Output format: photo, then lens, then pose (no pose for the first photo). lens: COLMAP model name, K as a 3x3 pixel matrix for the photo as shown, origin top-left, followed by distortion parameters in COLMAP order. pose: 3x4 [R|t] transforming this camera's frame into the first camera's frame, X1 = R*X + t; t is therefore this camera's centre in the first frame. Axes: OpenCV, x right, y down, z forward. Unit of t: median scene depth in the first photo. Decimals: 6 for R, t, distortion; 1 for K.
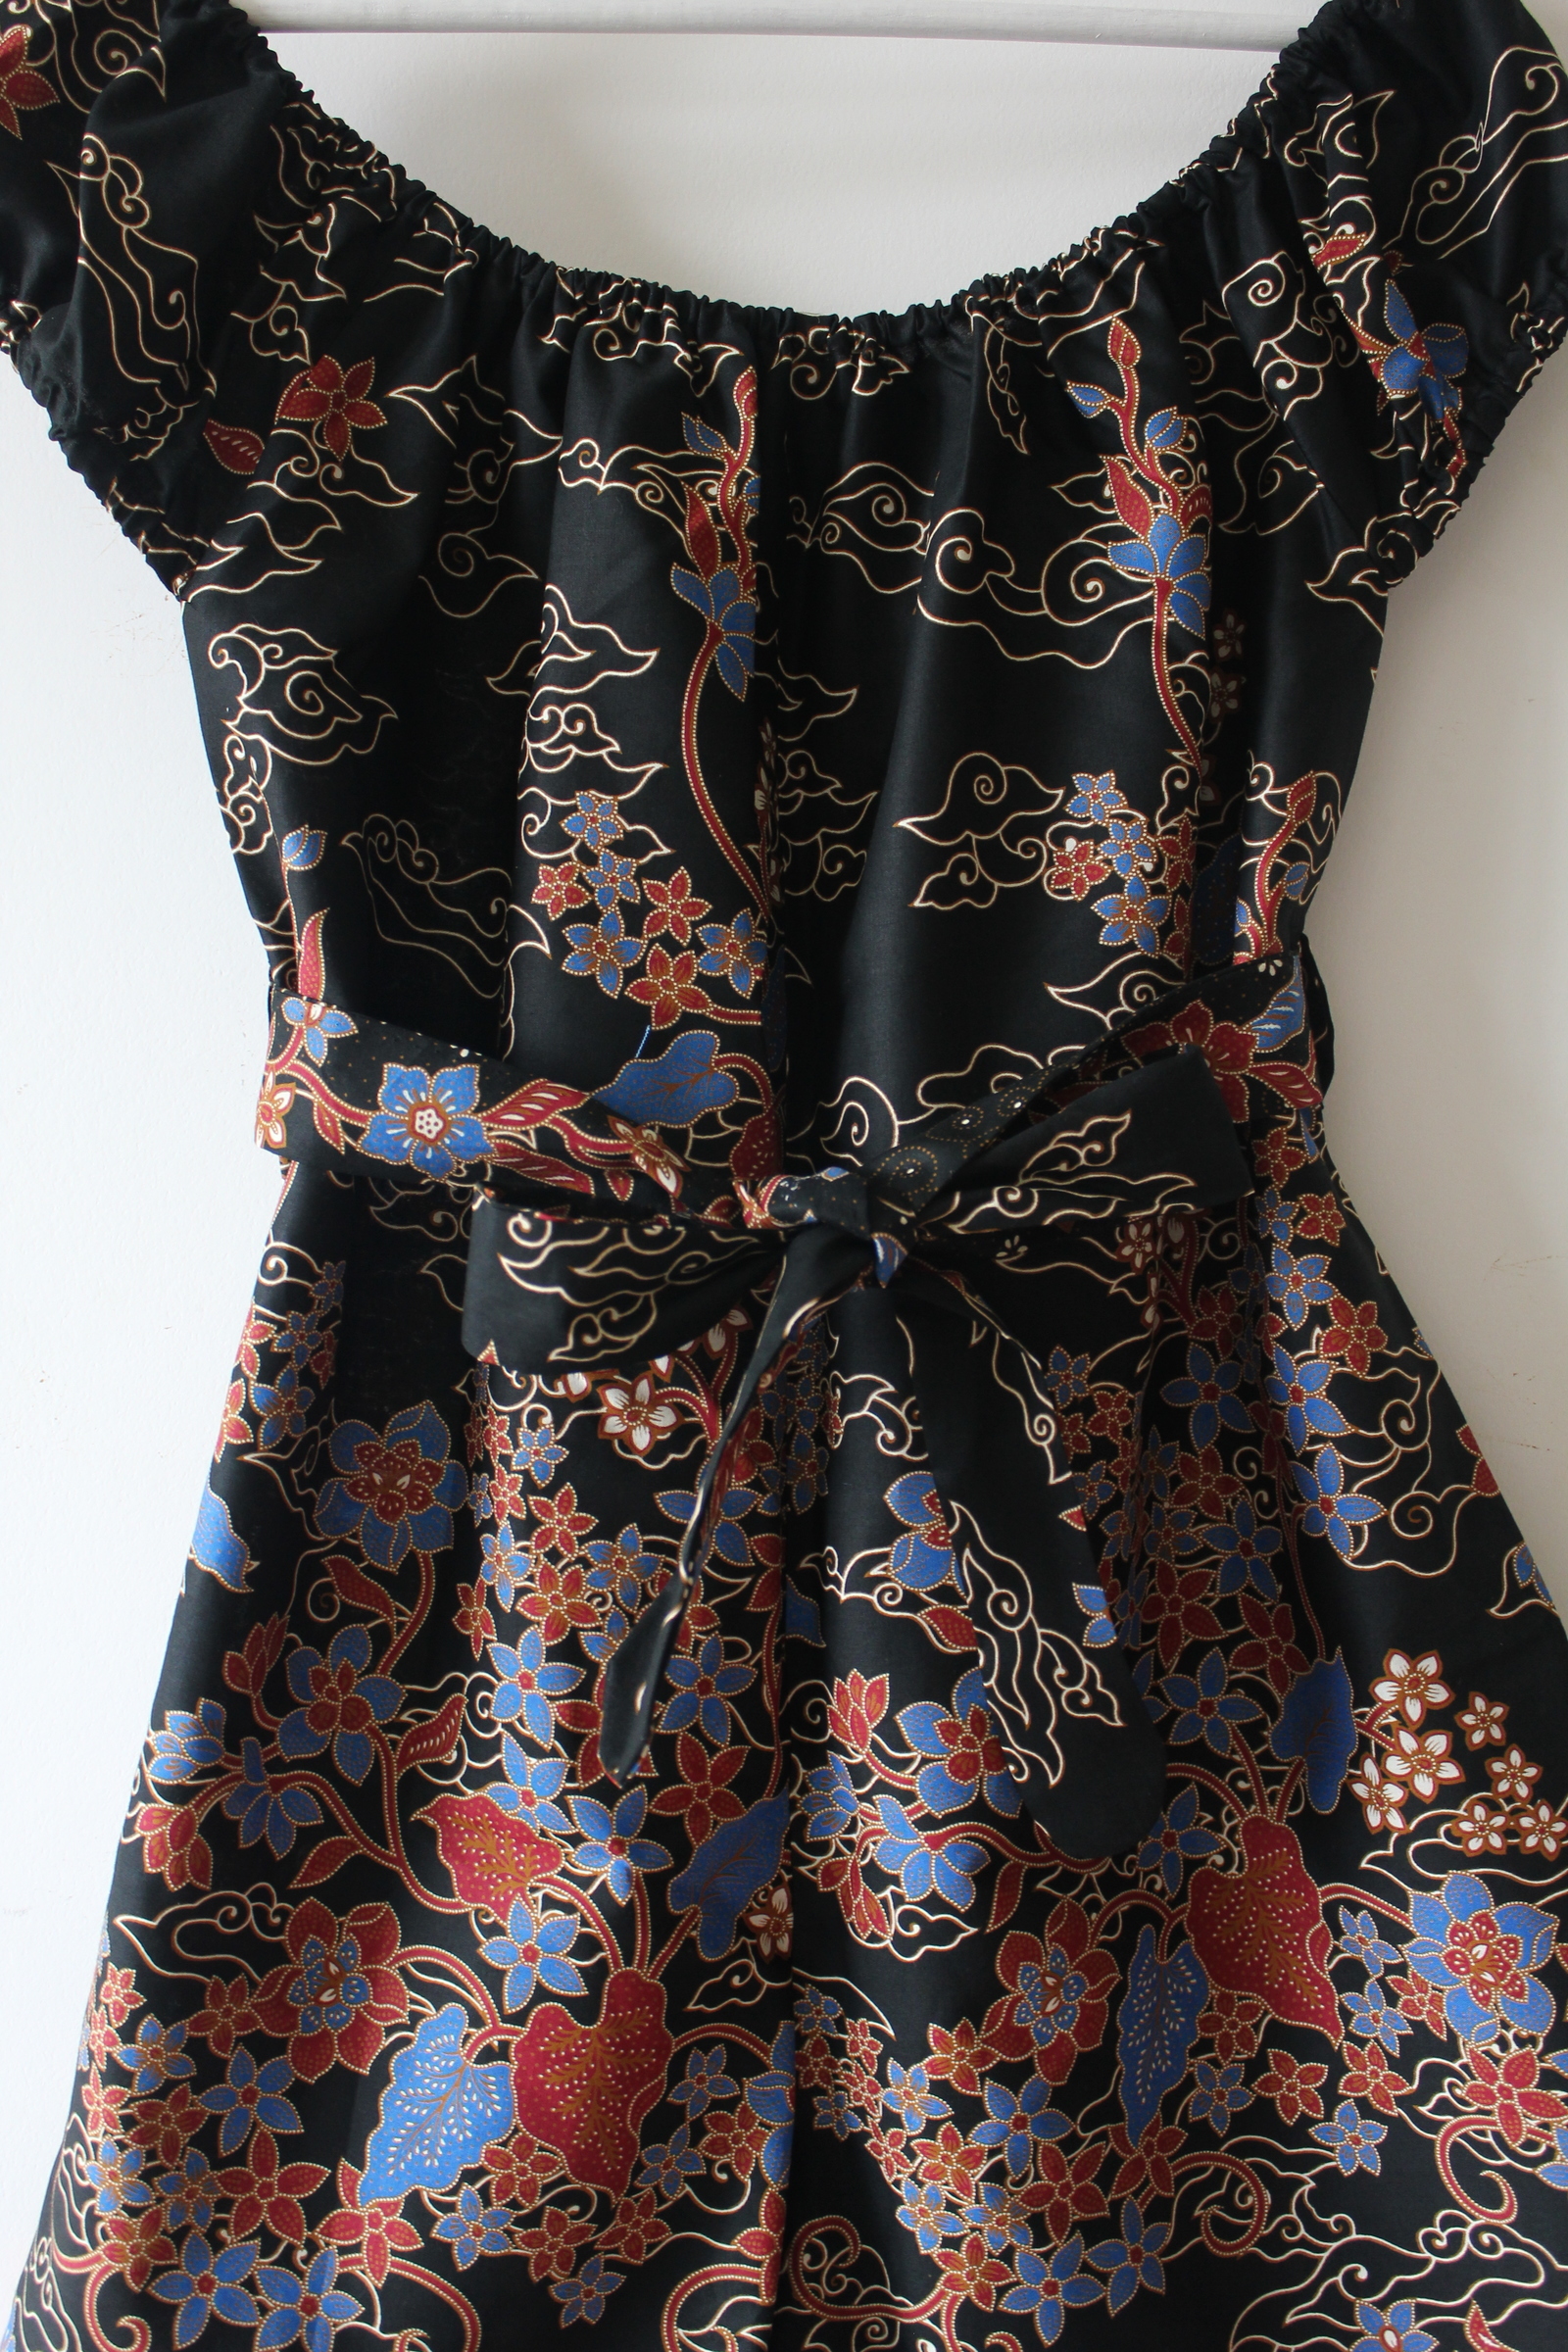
lens RADIAL K [[2268.6, 0, 784.0], [0, 2268.6, 1176.0], [0, 0, 1]] dist [-0.094754, 0.221655]
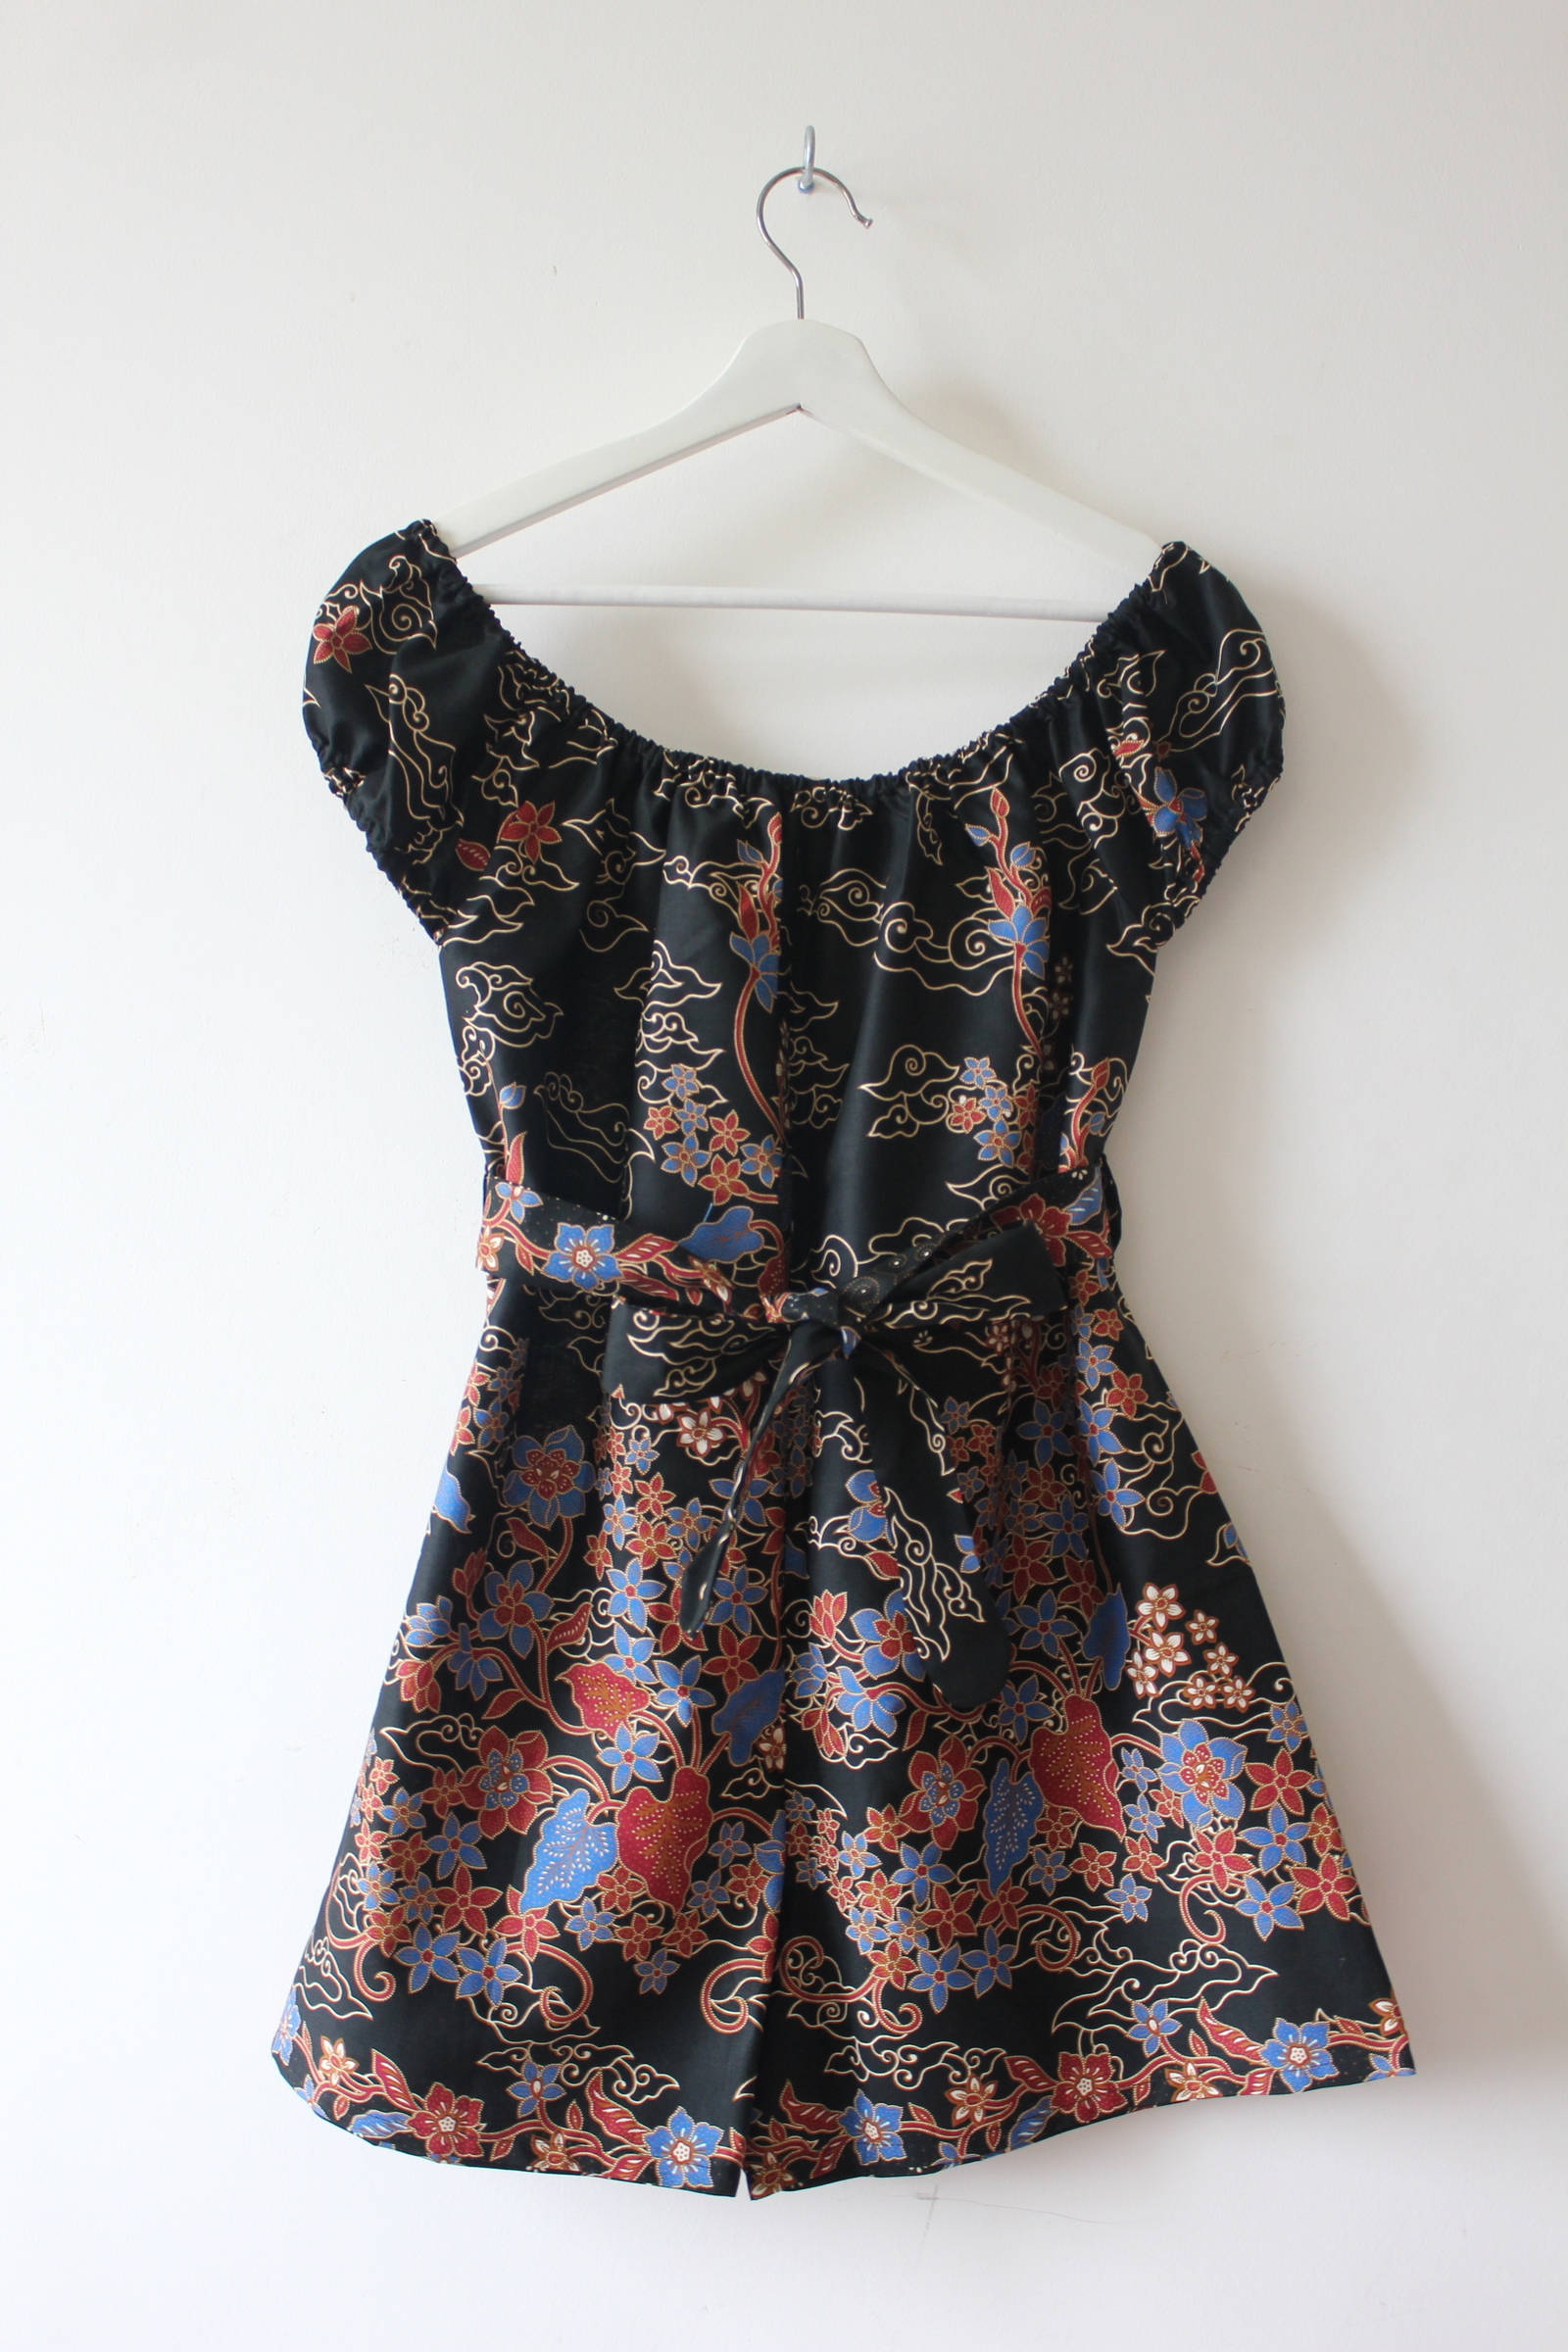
lens RADIAL K [[2268.6, 0, 784.0], [0, 2268.6, 1176.0], [0, 0, 1]] dist [-0.094754, 0.221655]
pose [[0.999799, 0.018809, 0.006946, -0.017210], [-0.018395, 0.998286, -0.055563, 0.006822], [-0.007979, 0.055424, 0.998431, -0.682798]]
